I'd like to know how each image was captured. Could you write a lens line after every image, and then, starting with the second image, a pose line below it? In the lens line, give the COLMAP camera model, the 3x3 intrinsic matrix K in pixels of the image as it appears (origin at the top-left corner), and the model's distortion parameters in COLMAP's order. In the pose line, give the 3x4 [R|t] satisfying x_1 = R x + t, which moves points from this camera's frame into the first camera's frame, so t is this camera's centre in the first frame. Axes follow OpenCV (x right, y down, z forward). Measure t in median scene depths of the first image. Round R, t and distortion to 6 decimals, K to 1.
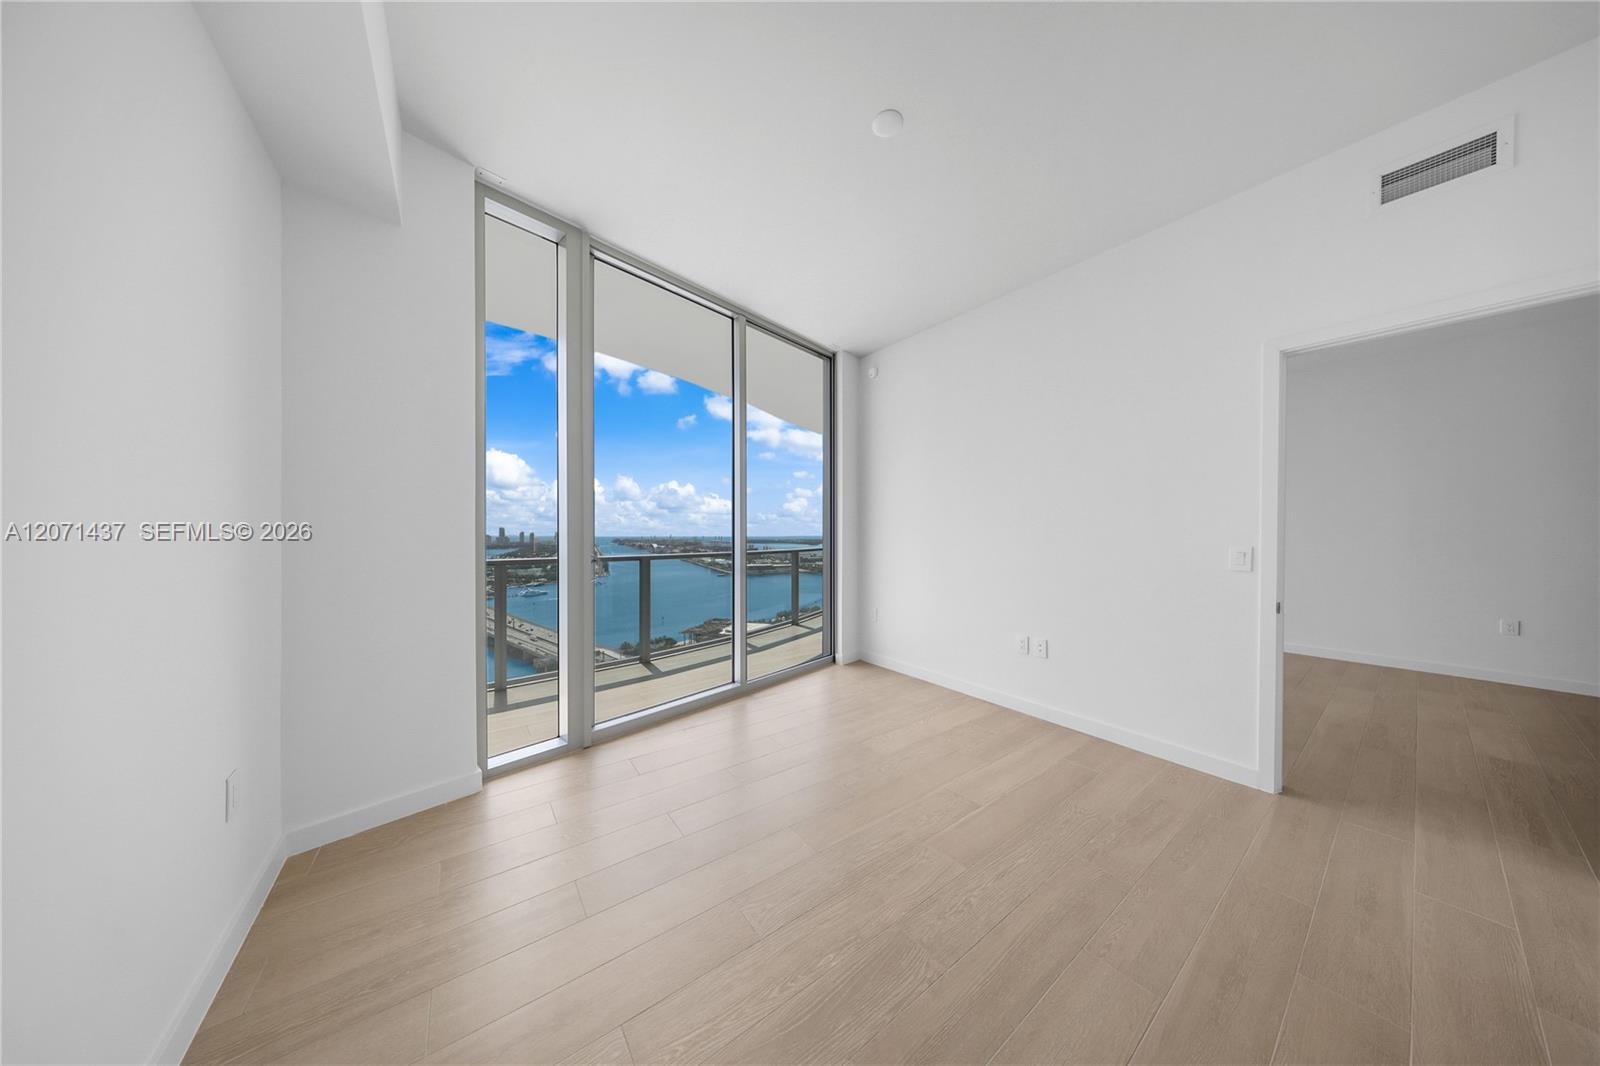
lens RADIAL K [[458.5, 0, 800.0], [0, 458.5, 533.0], [0, 0, 1]] dist [0.000503, 0.000026]
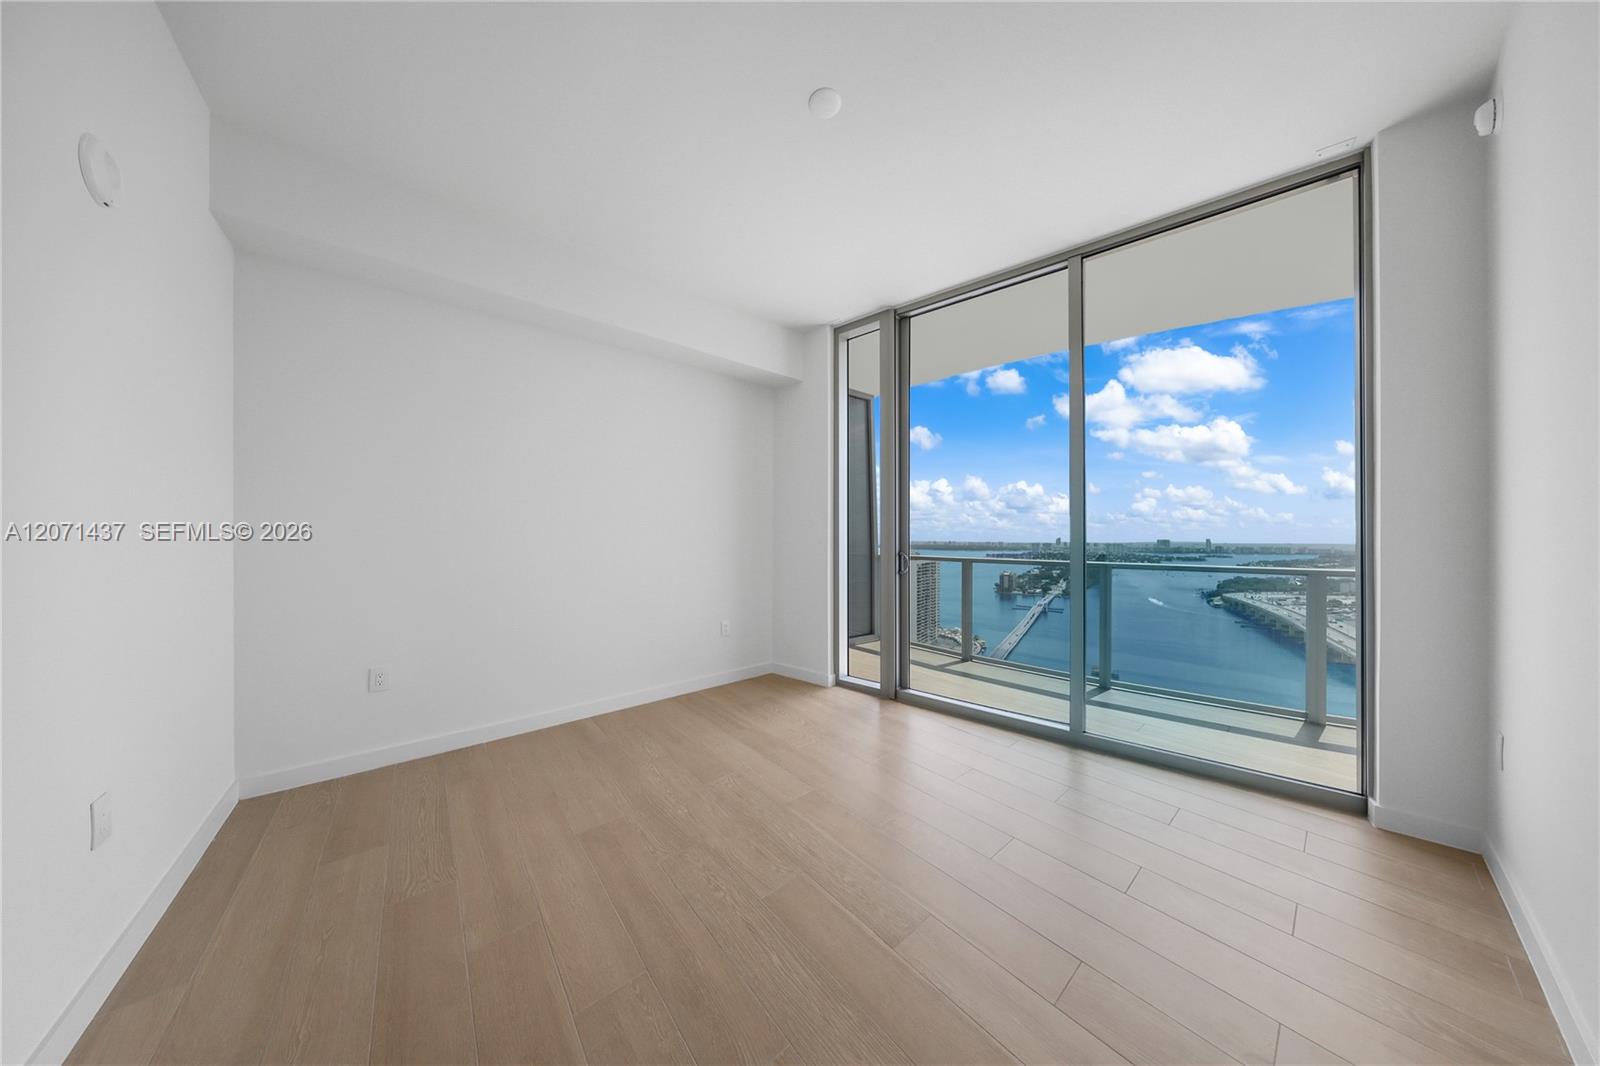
lens RADIAL K [[459.5, 0, 804.6], [0, 459.5, 537.0], [0, 0, 1]] dist [0.010807, 0.000004]
pose [[0.072610, 0.001130, -0.997360, 0.721741], [0.002617, 0.999996, 0.001323, -0.002445], [0.997357, -0.002706, 0.072607, 0.563502]]
